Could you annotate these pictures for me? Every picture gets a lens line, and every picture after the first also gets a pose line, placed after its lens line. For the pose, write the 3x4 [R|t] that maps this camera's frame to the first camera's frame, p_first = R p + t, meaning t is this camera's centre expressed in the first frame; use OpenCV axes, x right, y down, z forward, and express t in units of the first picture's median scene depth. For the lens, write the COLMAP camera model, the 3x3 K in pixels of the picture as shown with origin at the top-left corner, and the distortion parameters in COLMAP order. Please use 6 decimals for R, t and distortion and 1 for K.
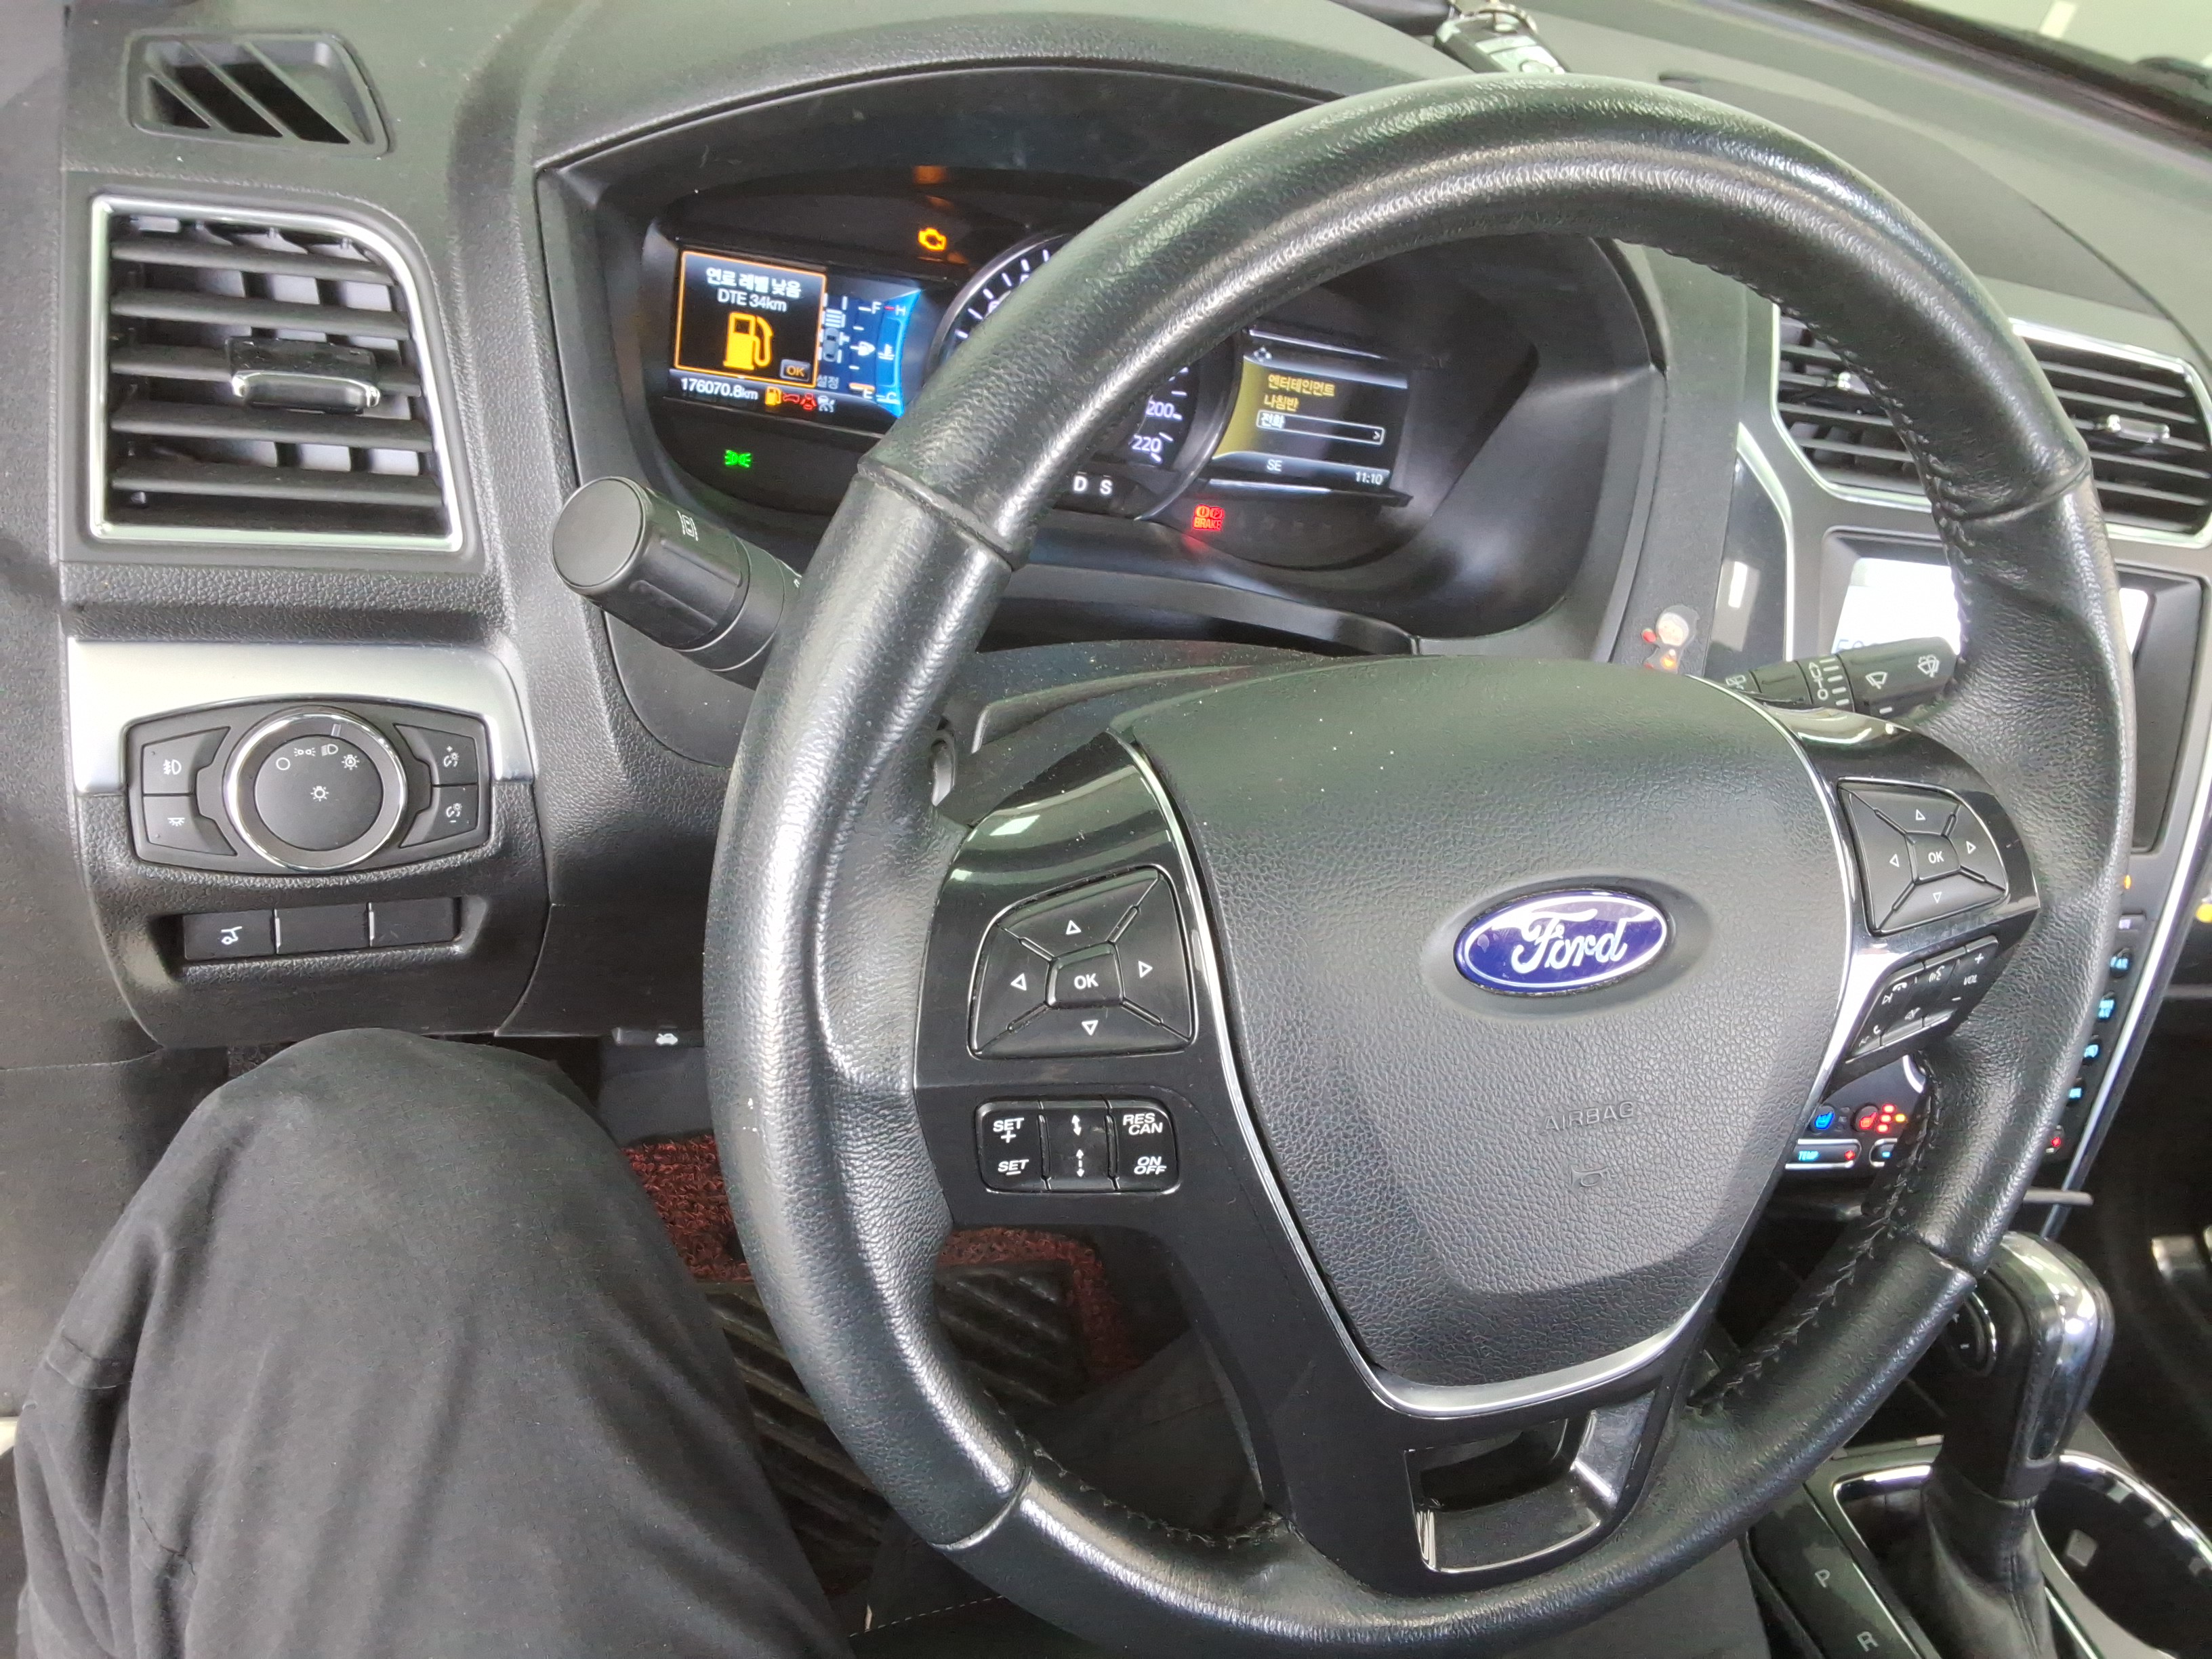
lens RADIAL K [[1737.0, 0, 1107.7], [0, 1737.0, 846.5], [0, 0, 1]] dist [0.067494, -0.032000]
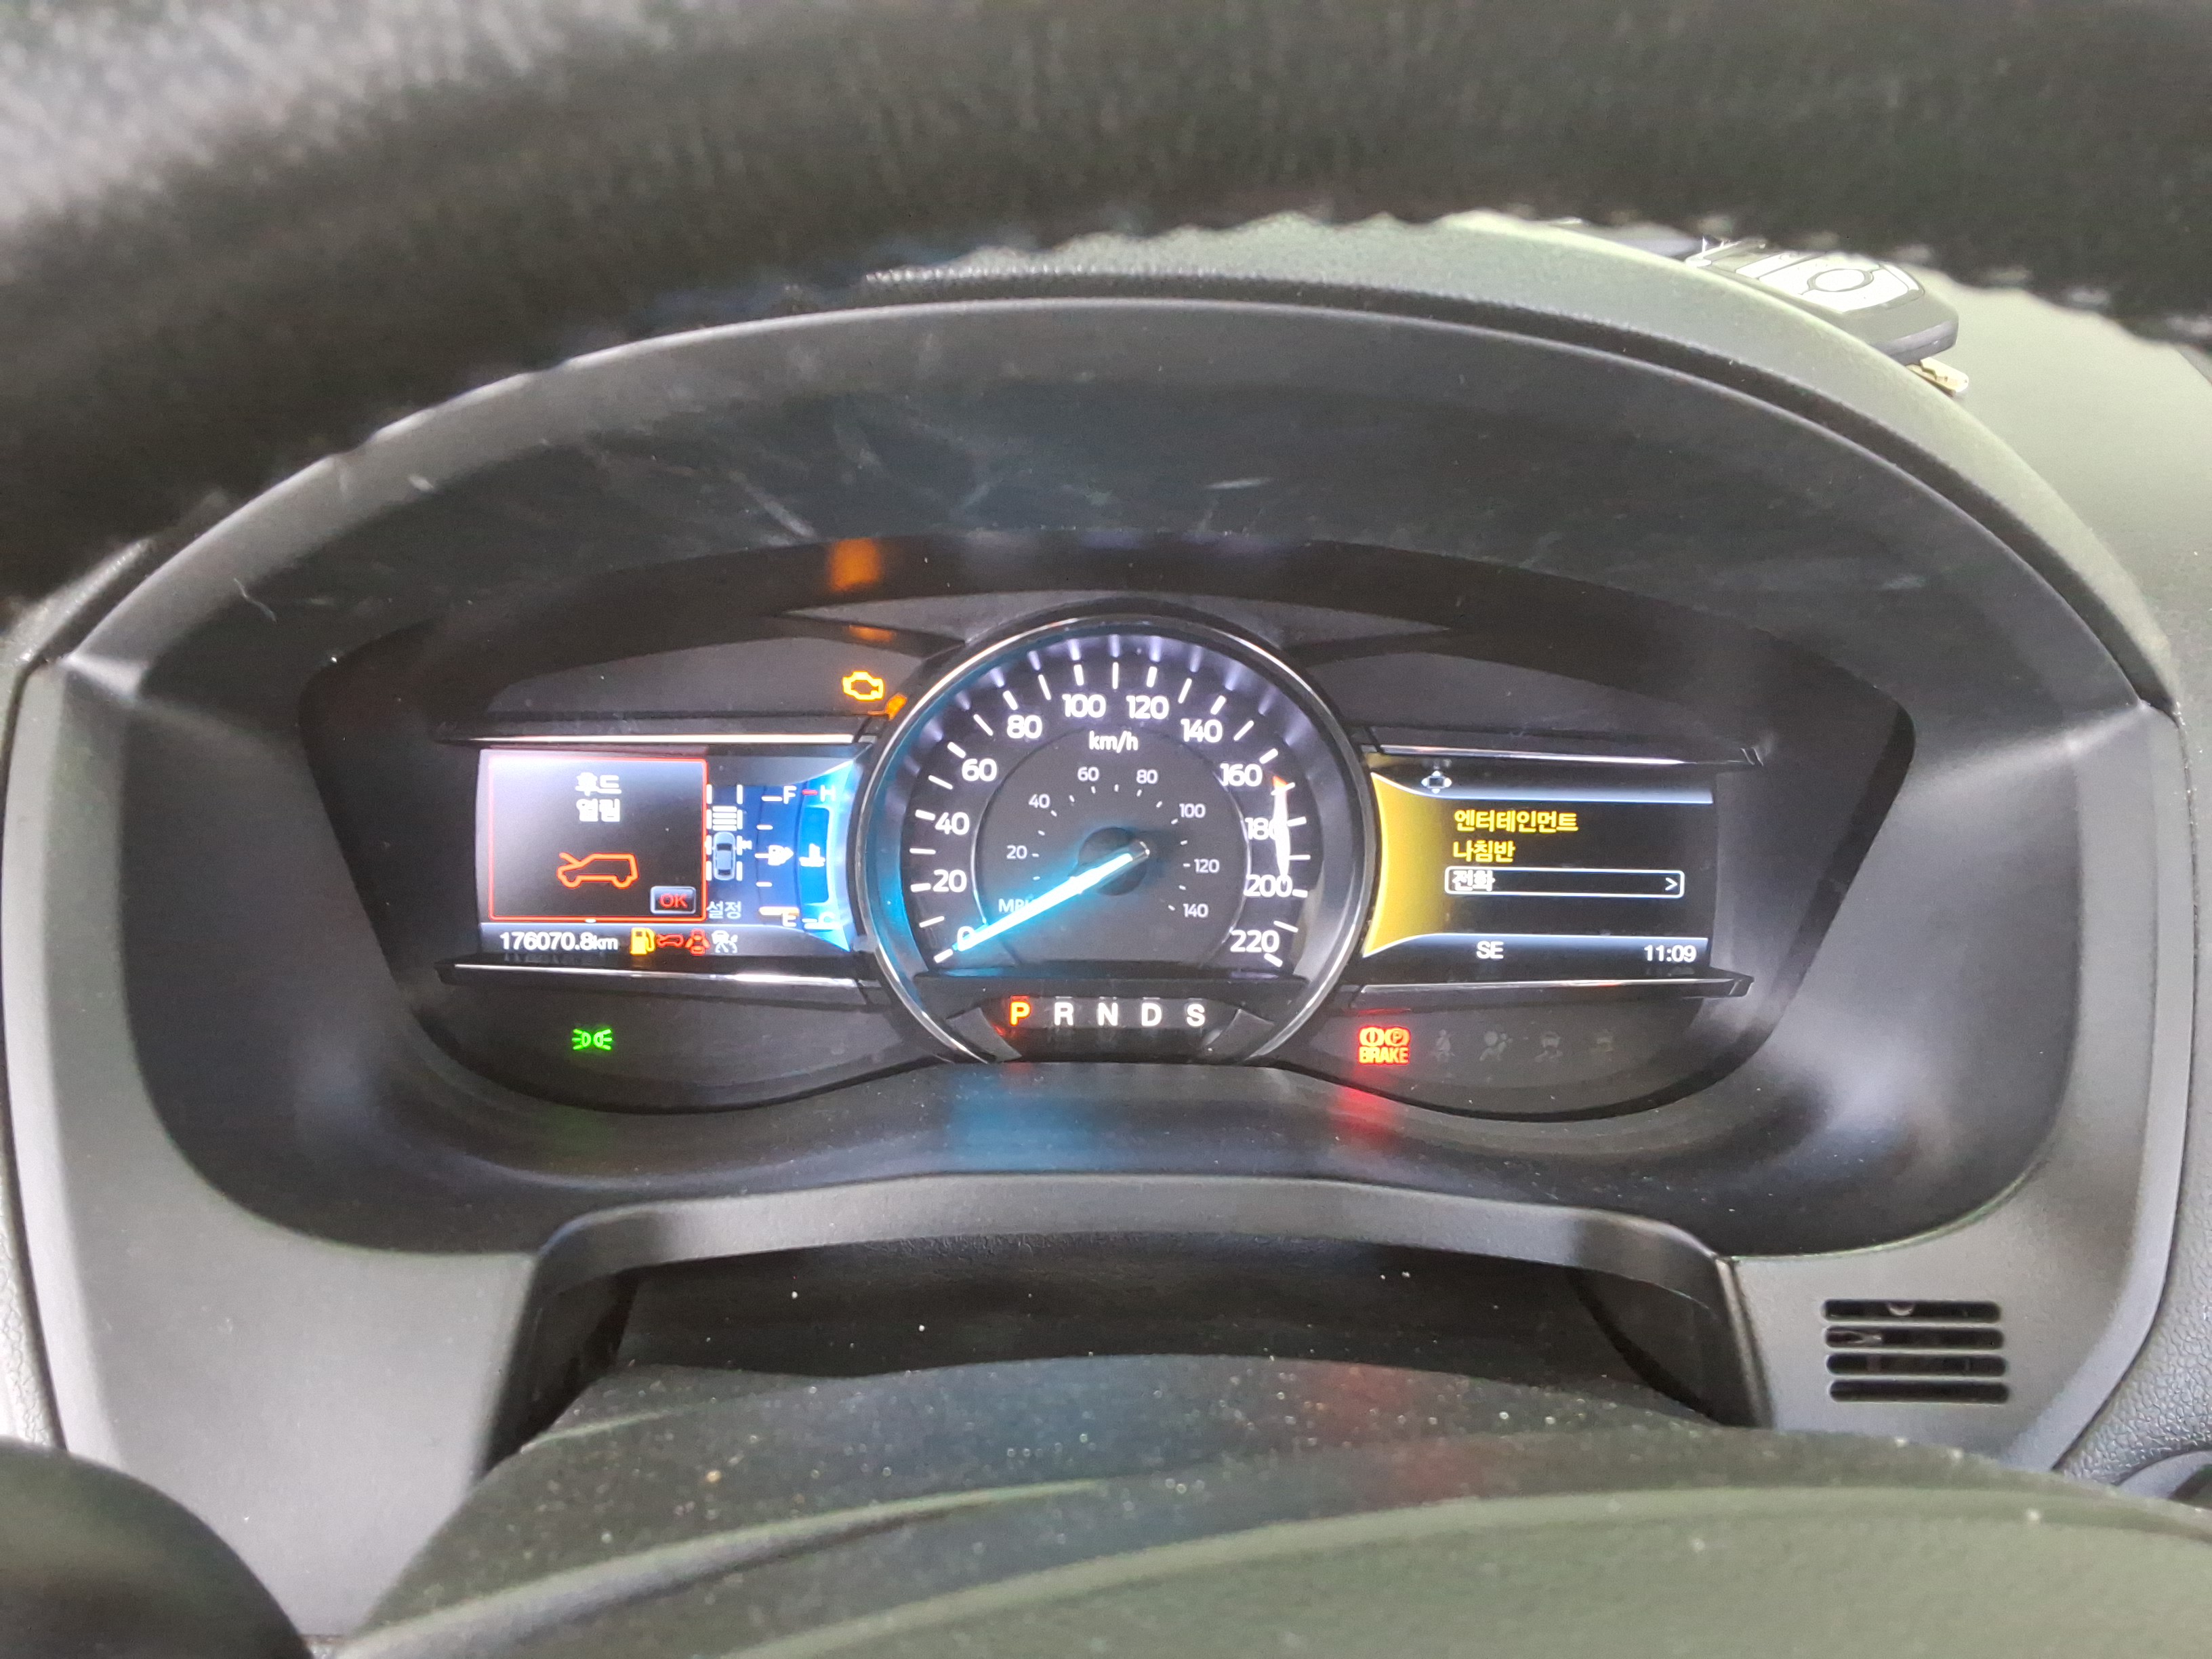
lens RADIAL K [[1737.0, 0, 1097.9], [0, 1737.0, 837.7], [0, 0, 1]] dist [0.067494, -0.032000]
pose [[0.940726, -0.125647, -0.315036, 0.177014], [0.034946, 0.959814, -0.278454, -0.099260], [0.337363, 0.250940, 0.907312, 0.424251]]
